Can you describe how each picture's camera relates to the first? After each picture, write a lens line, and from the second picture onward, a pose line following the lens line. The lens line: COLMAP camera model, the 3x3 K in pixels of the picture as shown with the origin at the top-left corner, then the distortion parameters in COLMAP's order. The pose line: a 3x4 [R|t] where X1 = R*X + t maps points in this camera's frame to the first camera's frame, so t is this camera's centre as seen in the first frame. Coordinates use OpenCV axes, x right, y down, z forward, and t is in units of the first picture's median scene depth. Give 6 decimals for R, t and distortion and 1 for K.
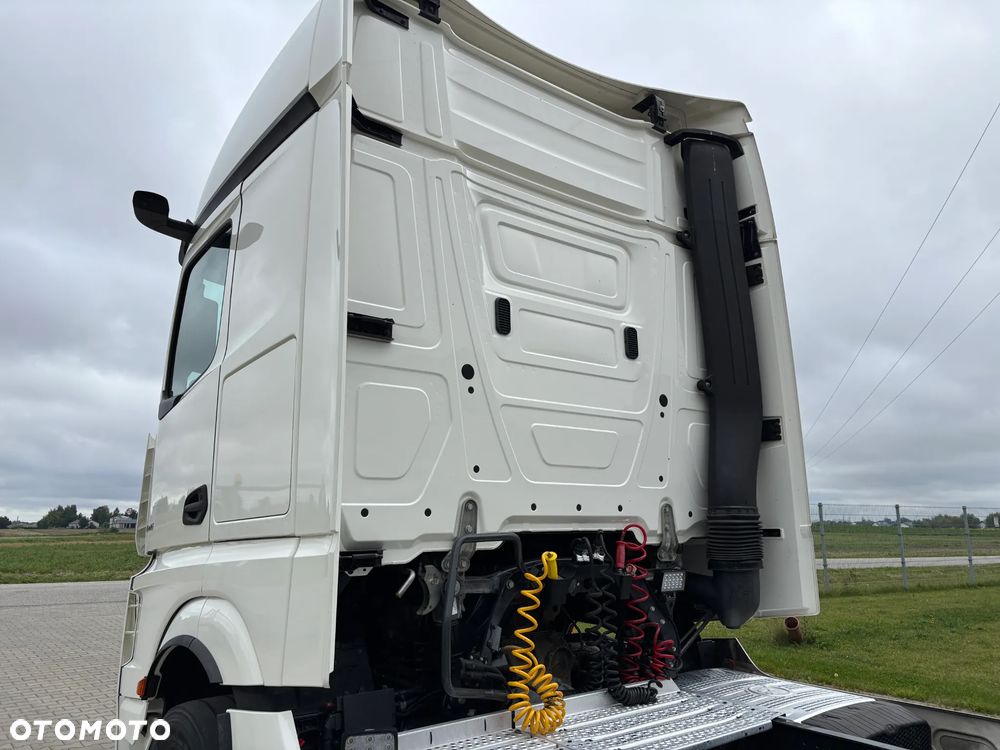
lens RADIAL K [[752.7, 0, 509.0], [0, 752.7, 368.7], [0, 0, 1]] dist [0.053750, -0.043836]
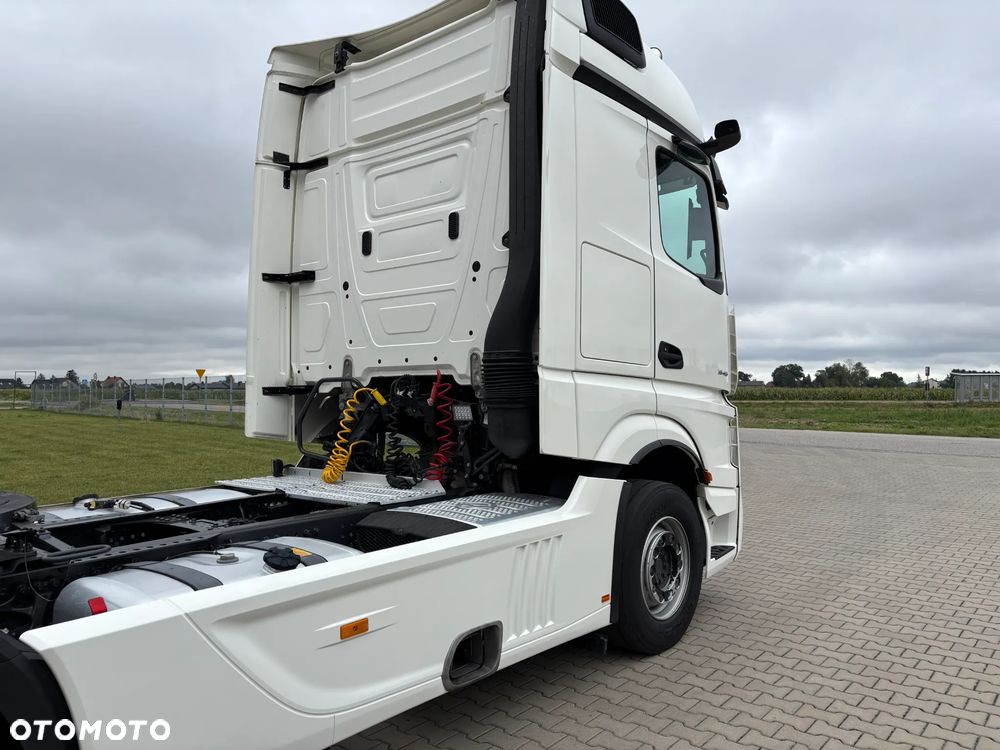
lens RADIAL K [[752.7, 0, 502.7], [0, 752.7, 371.1], [0, 0, 1]] dist [0.053750, -0.043836]
pose [[0.179808, -0.024791, -0.983389, 1.521073], [0.199369, 0.979854, 0.011752, 0.220001], [0.963286, -0.198171, 0.181129, 0.891472]]
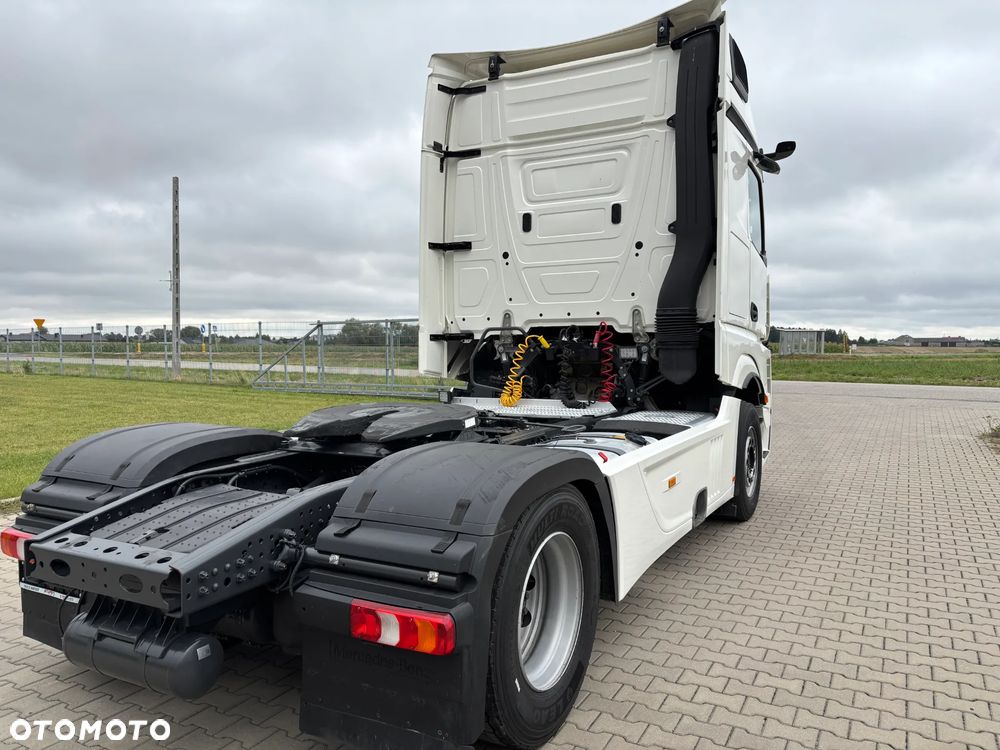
lens RADIAL K [[752.7, 0, 506.6], [0, 752.7, 374.6], [0, 0, 1]] dist [0.053750, -0.043836]
pose [[0.377102, 0.038018, -0.925391, 1.780007], [0.185607, 0.975786, 0.115724, 0.081217], [0.907383, -0.215398, 0.360914, 0.123338]]
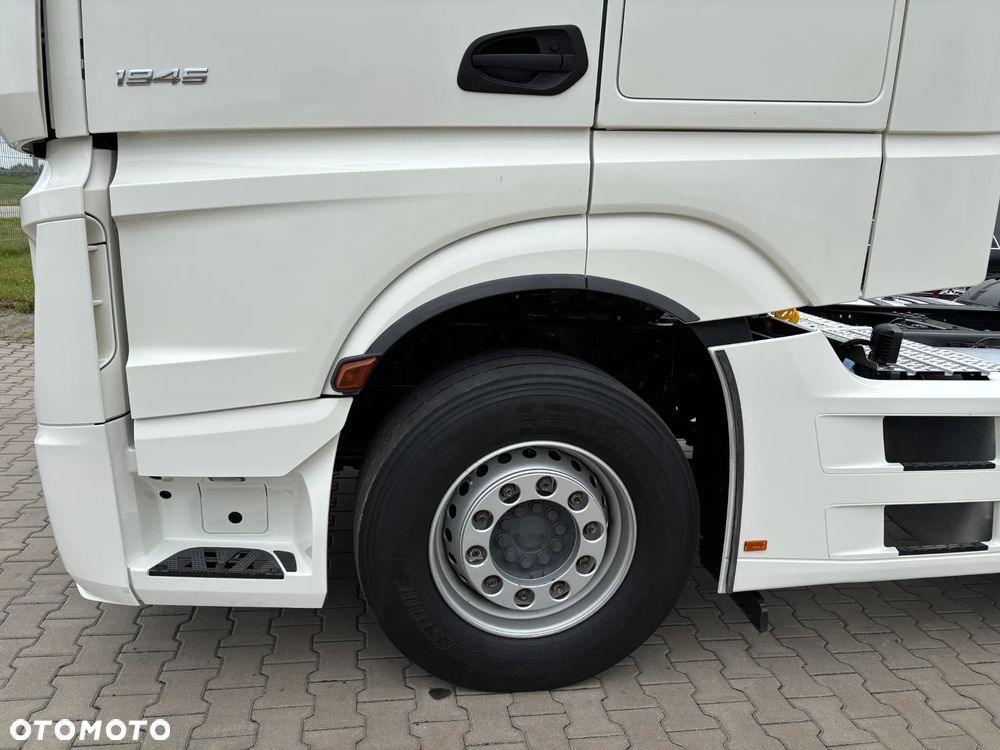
lens RADIAL K [[752.7, 0, 499.8], [0, 752.7, 377.9], [0, 0, 1]] dist [0.053750, -0.043836]
pose [[0.483819, -0.181949, 0.856045, -0.931301], [-0.217140, 0.922607, 0.318820, 0.219218], [-0.847803, -0.340133, 0.406866, 0.687495]]
